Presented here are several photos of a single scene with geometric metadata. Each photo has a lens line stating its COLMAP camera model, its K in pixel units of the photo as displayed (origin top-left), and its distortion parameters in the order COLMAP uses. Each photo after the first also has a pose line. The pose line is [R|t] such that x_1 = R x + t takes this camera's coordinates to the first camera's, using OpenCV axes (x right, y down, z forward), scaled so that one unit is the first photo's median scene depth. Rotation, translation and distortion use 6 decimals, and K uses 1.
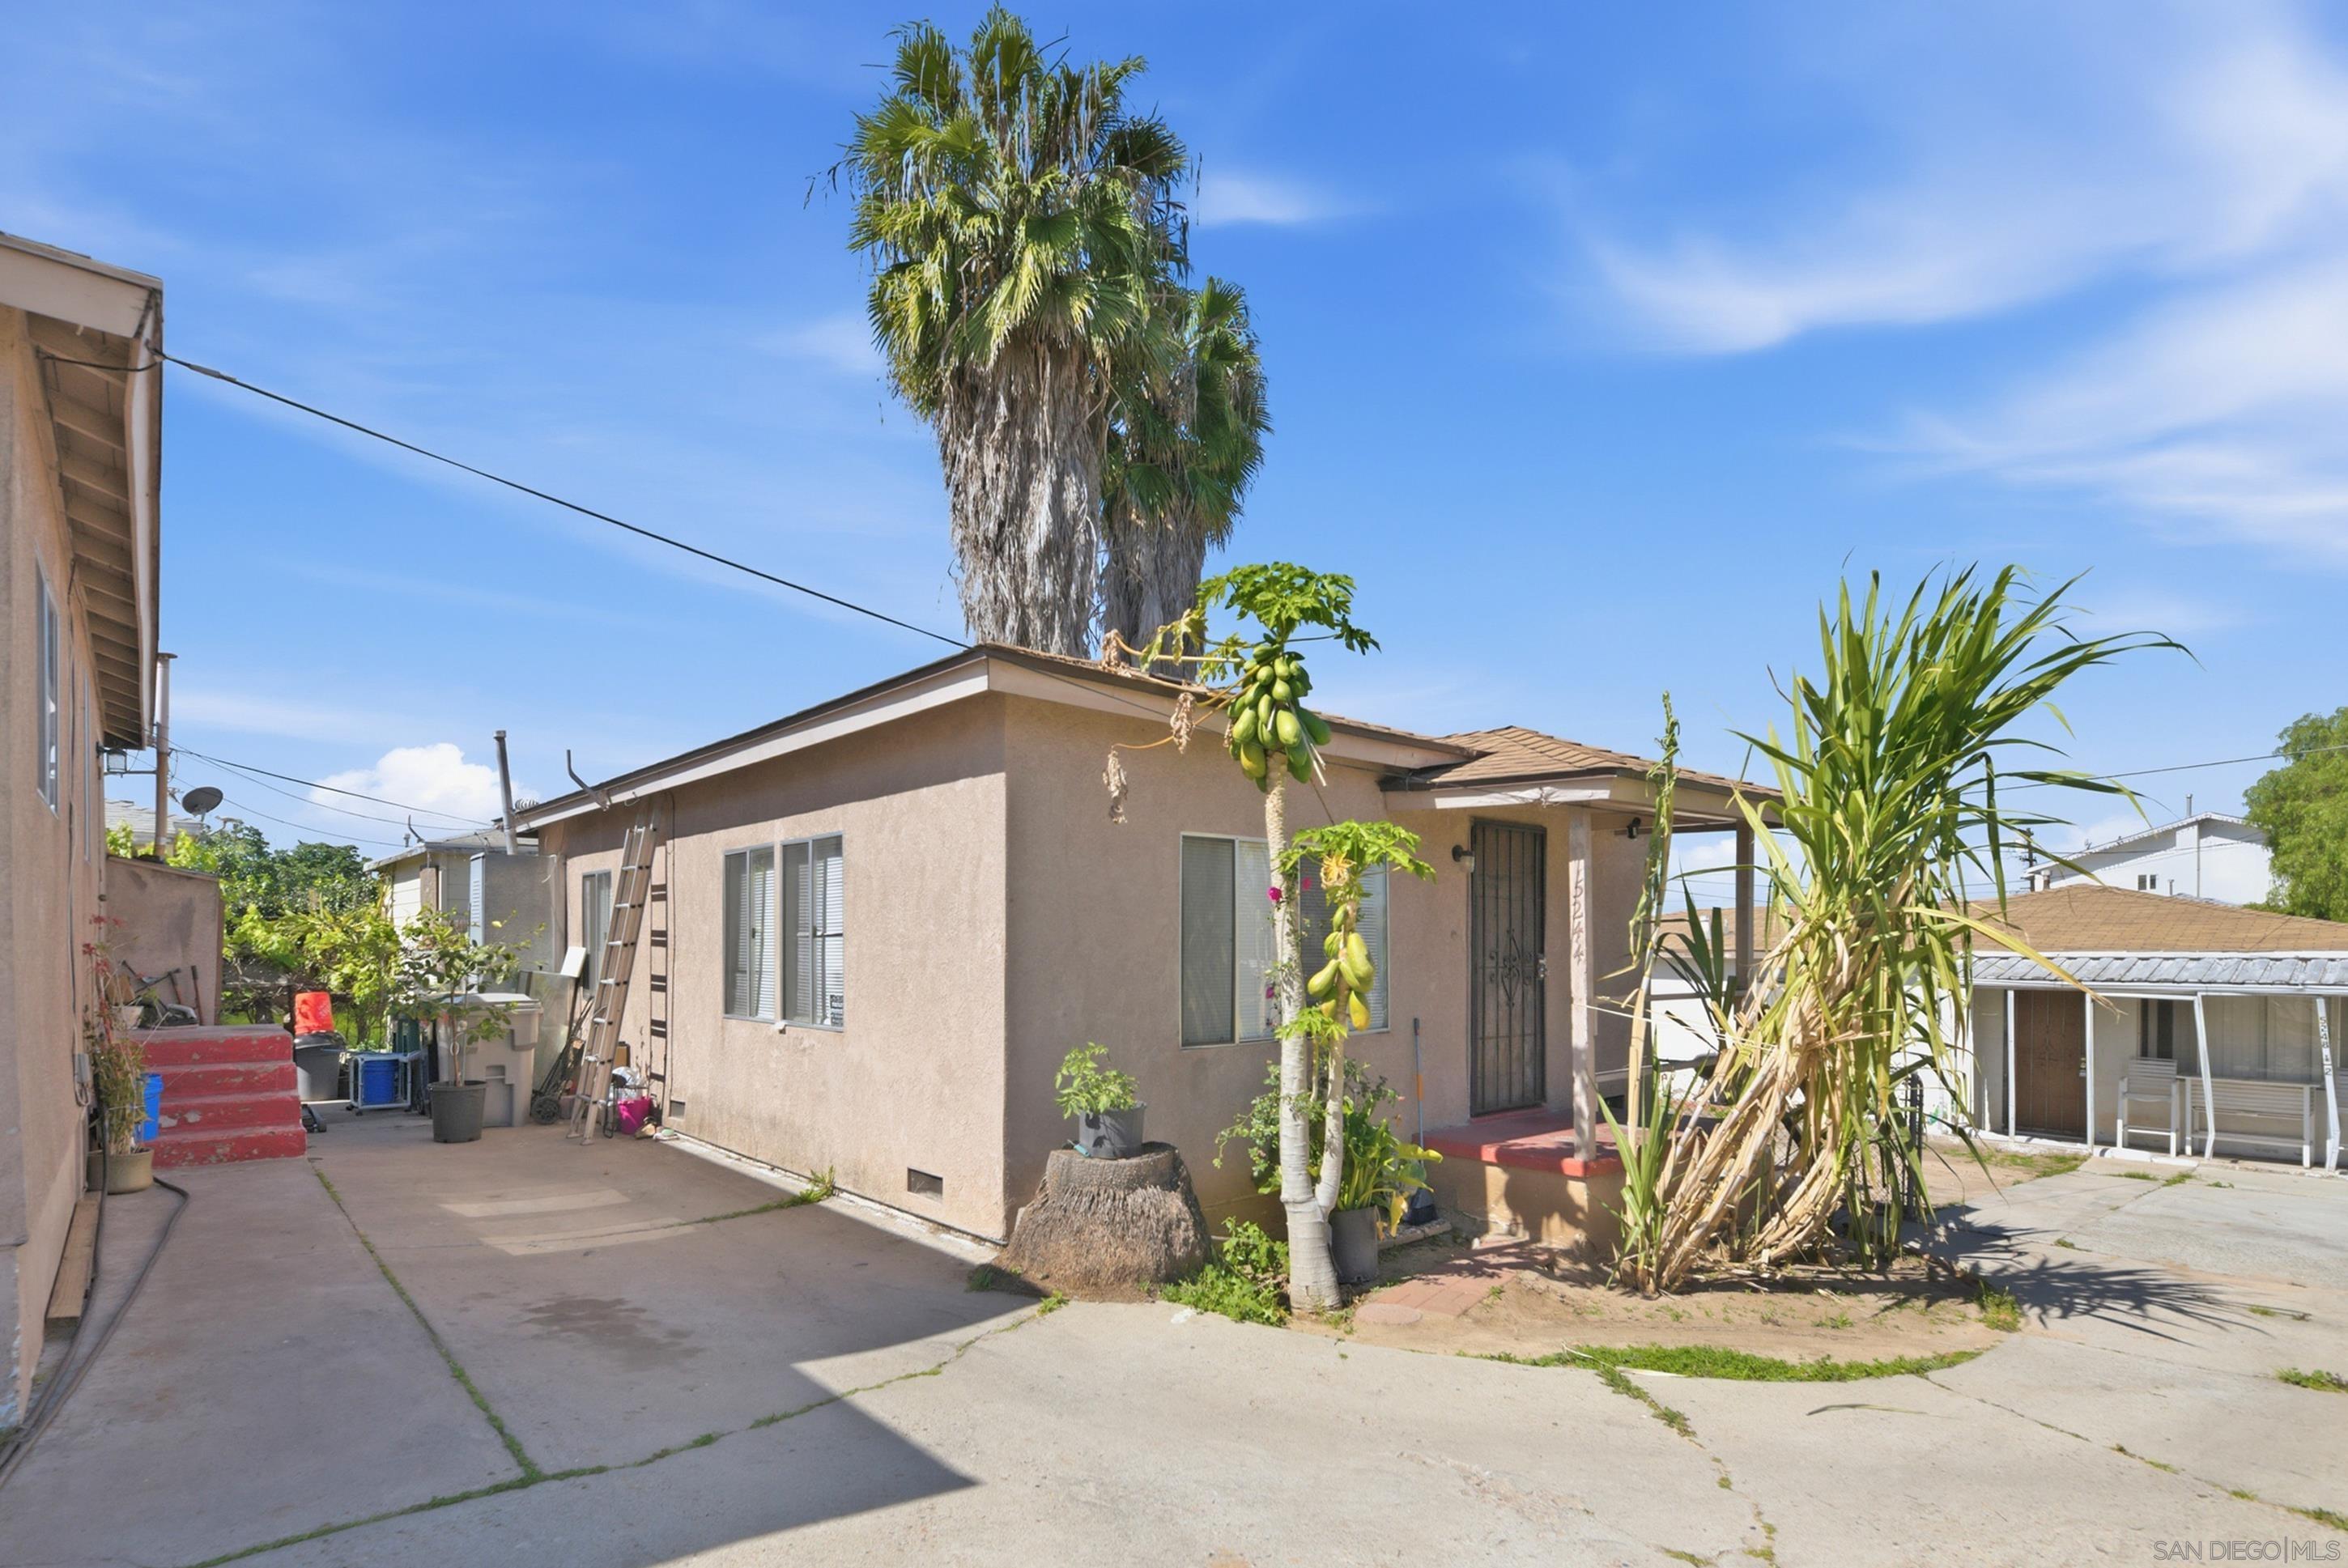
lens RADIAL K [[1131.2, 0, 1142.7], [0, 1131.2, 939.3], [0, 0, 1]] dist [-0.002832, -0.002870]
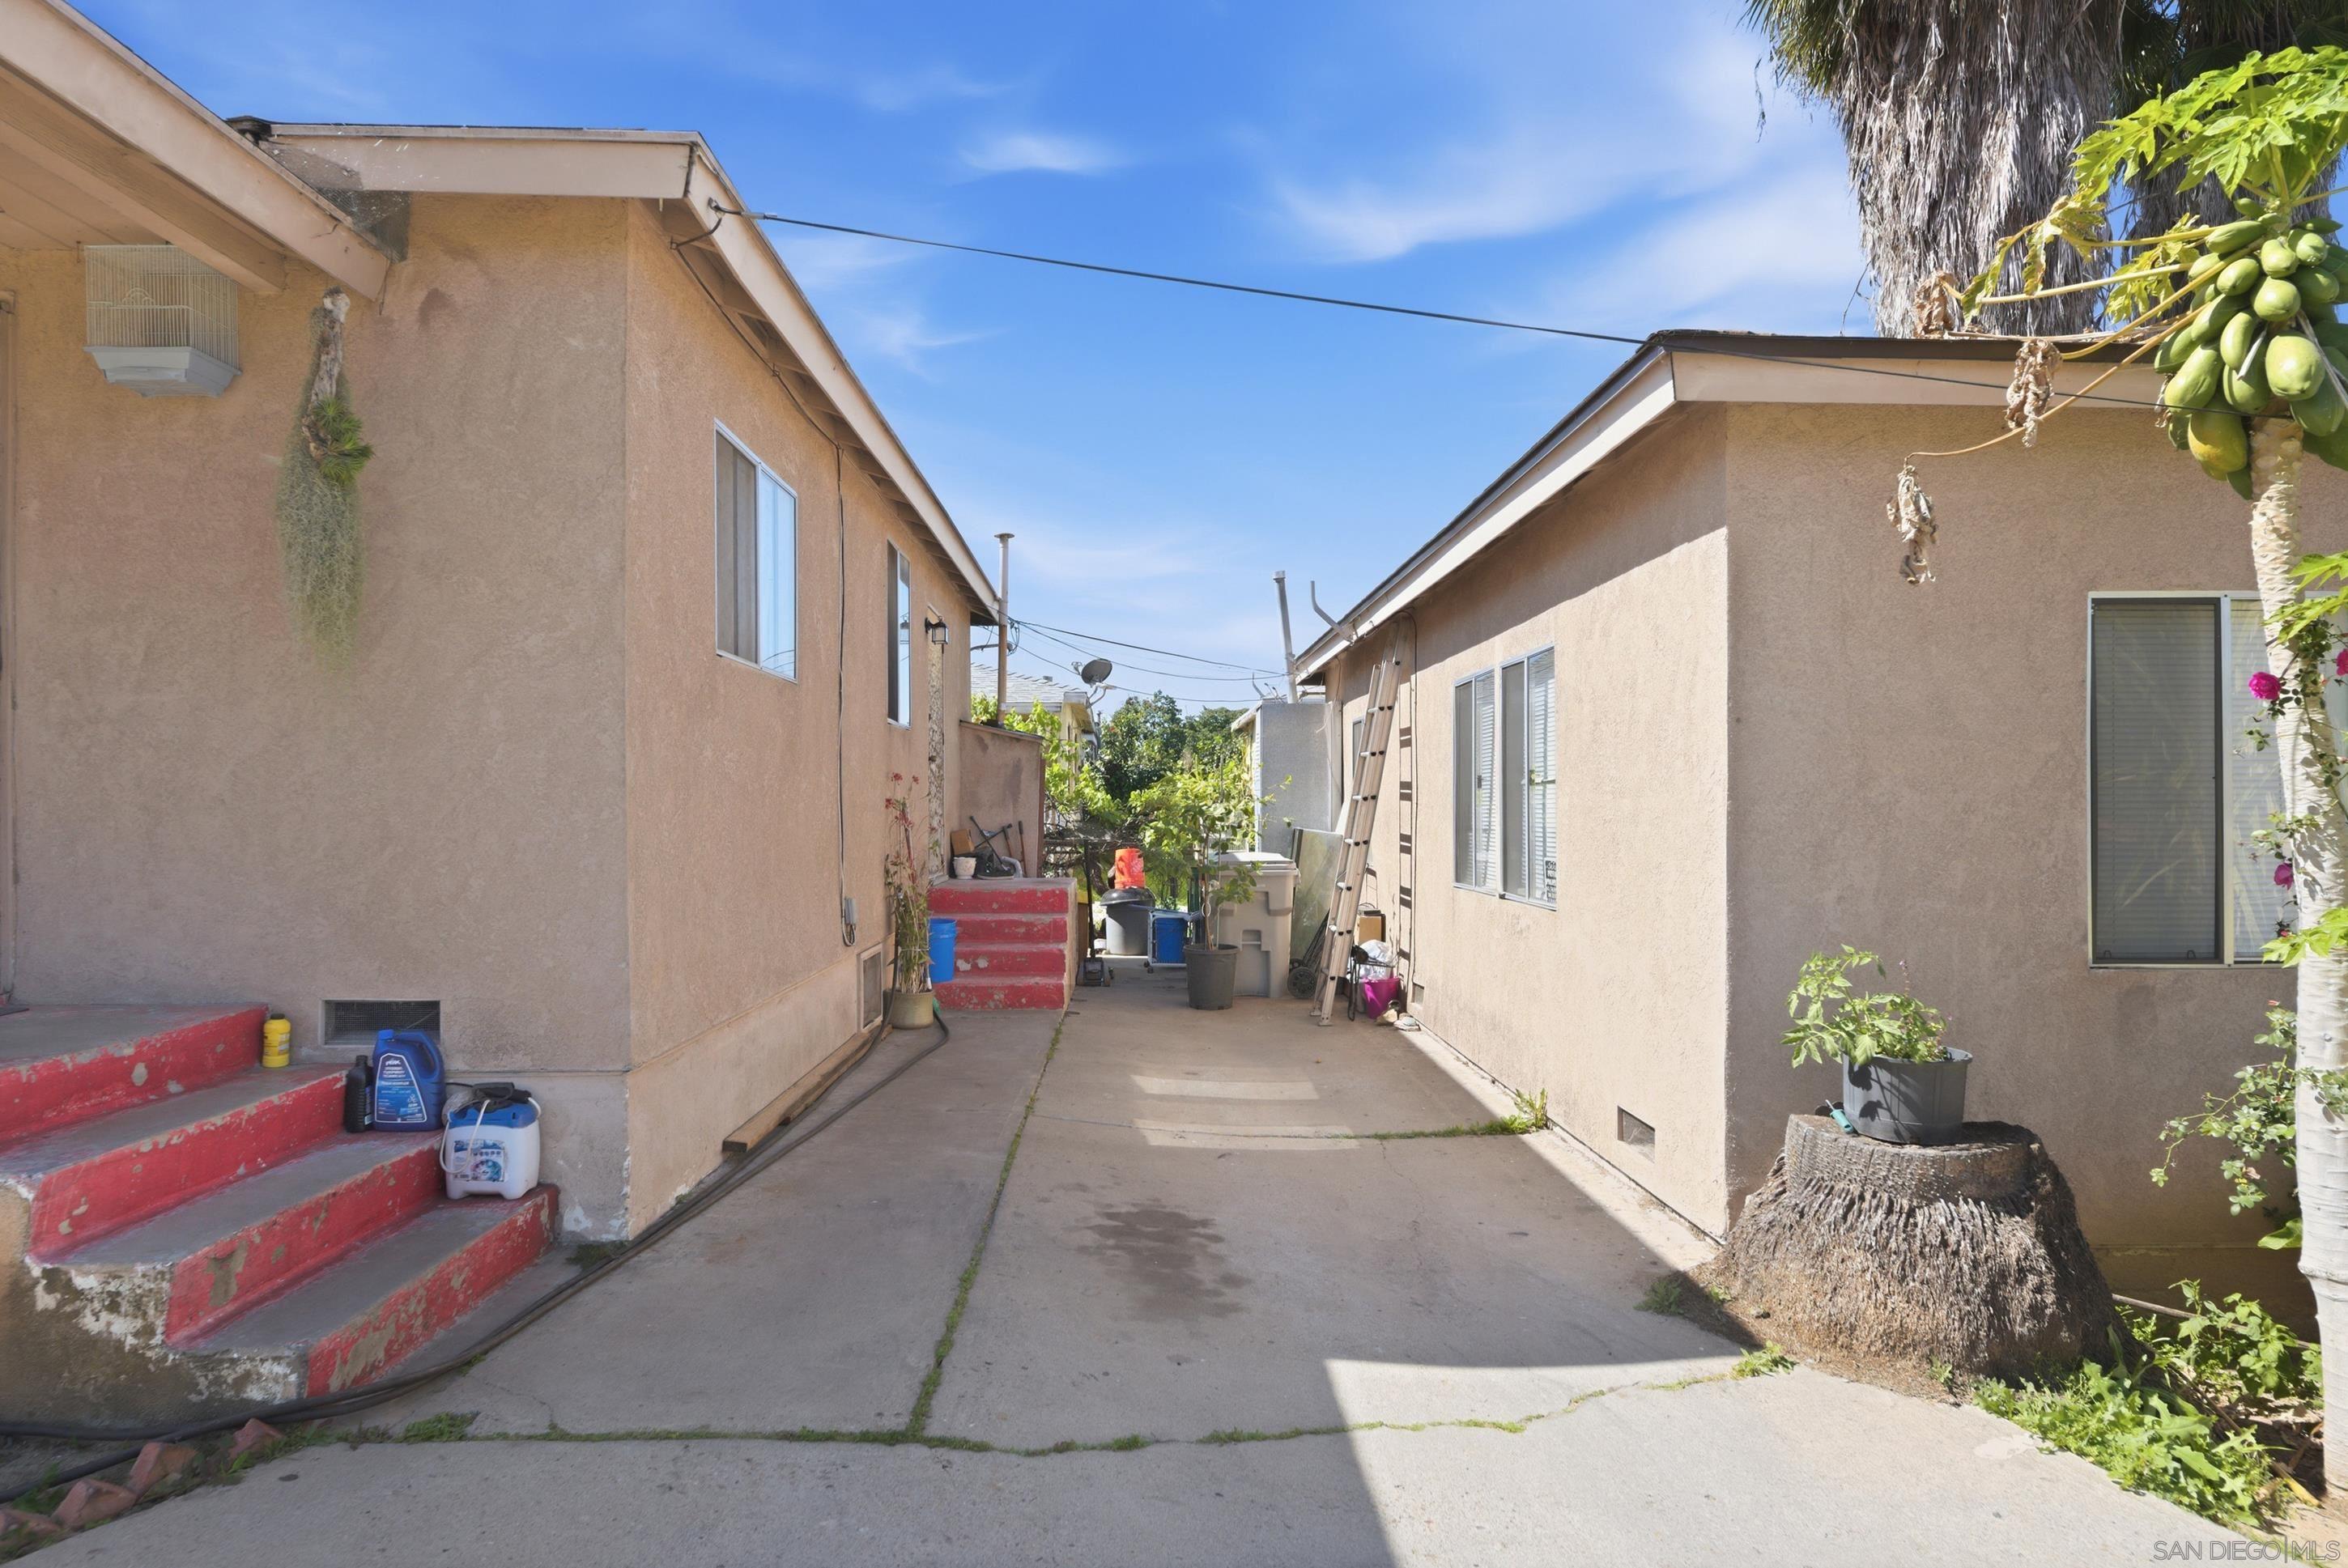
lens RADIAL K [[1329.5, 0, 1168.0], [0, 1329.5, 795.1], [0, 0, 1]] dist [0.007096, -0.002500]
pose [[0.772484, -0.008932, -0.634972, 0.105396], [0.007486, 0.999960, -0.004960, 0.008982], [0.634991, -0.000922, 0.772519, 0.176145]]
